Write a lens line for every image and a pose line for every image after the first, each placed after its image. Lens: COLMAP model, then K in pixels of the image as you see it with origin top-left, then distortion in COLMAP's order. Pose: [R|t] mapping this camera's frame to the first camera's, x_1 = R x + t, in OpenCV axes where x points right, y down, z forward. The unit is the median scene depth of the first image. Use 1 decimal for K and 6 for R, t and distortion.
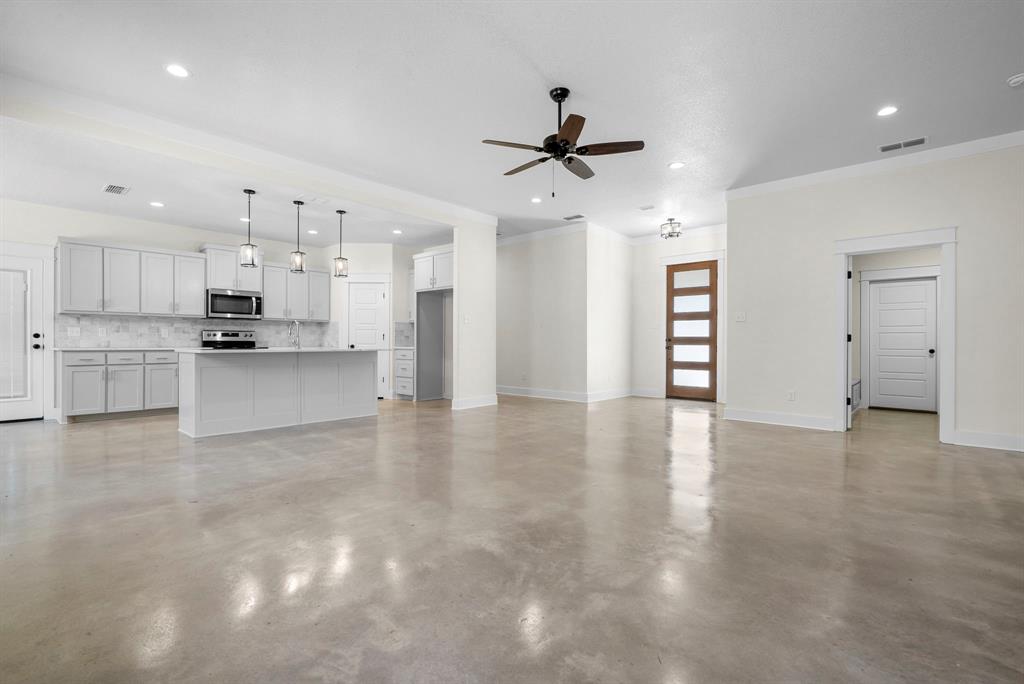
lens RADIAL K [[463.1, 0, 507.6], [0, 463.1, 345.4], [0, 0, 1]] dist [-0.005345, 0.001638]
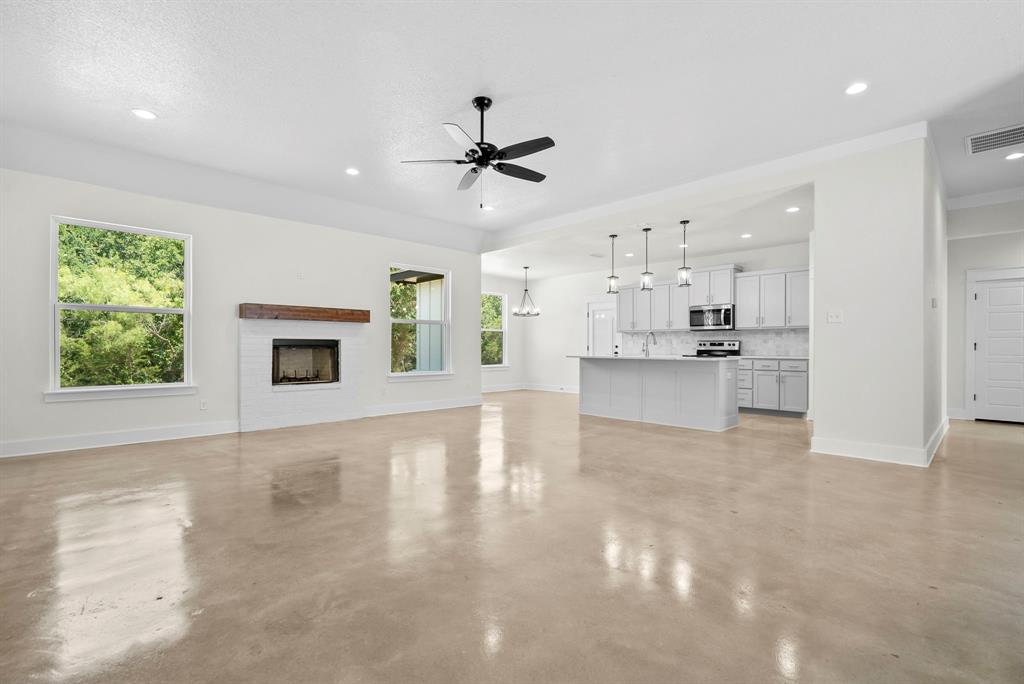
lens RADIAL K [[463.1, 0, 510.9], [0, 463.1, 342.6], [0, 0, 1]] dist [-0.005345, 0.001638]
pose [[-0.049279, -0.016880, -0.998642, 0.546337], [-0.012400, 0.999790, -0.016287, -0.002699], [0.998708, 0.011580, -0.049478, 0.547984]]
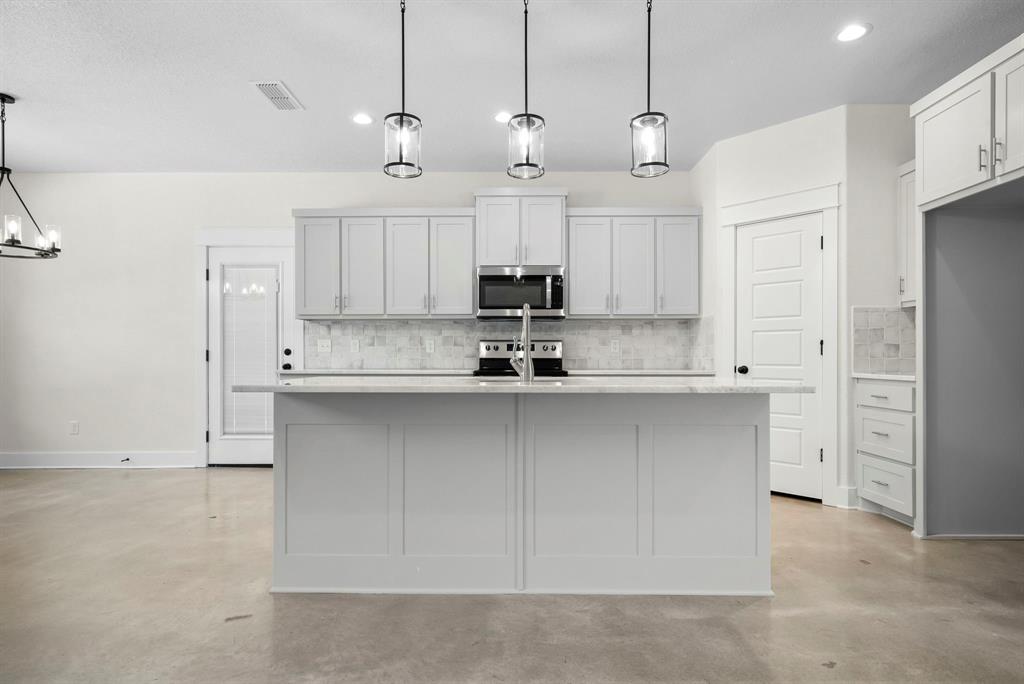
lens RADIAL K [[554.1, 0, 509.4], [0, 554.1, 352.4], [0, 0, 1]] dist [0.006471, -0.000411]
pose [[0.669667, -0.008546, -0.742613, -0.102696], [-0.002688, 0.999899, -0.013931, -0.007124], [0.742657, 0.011326, 0.669576, 0.528518]]
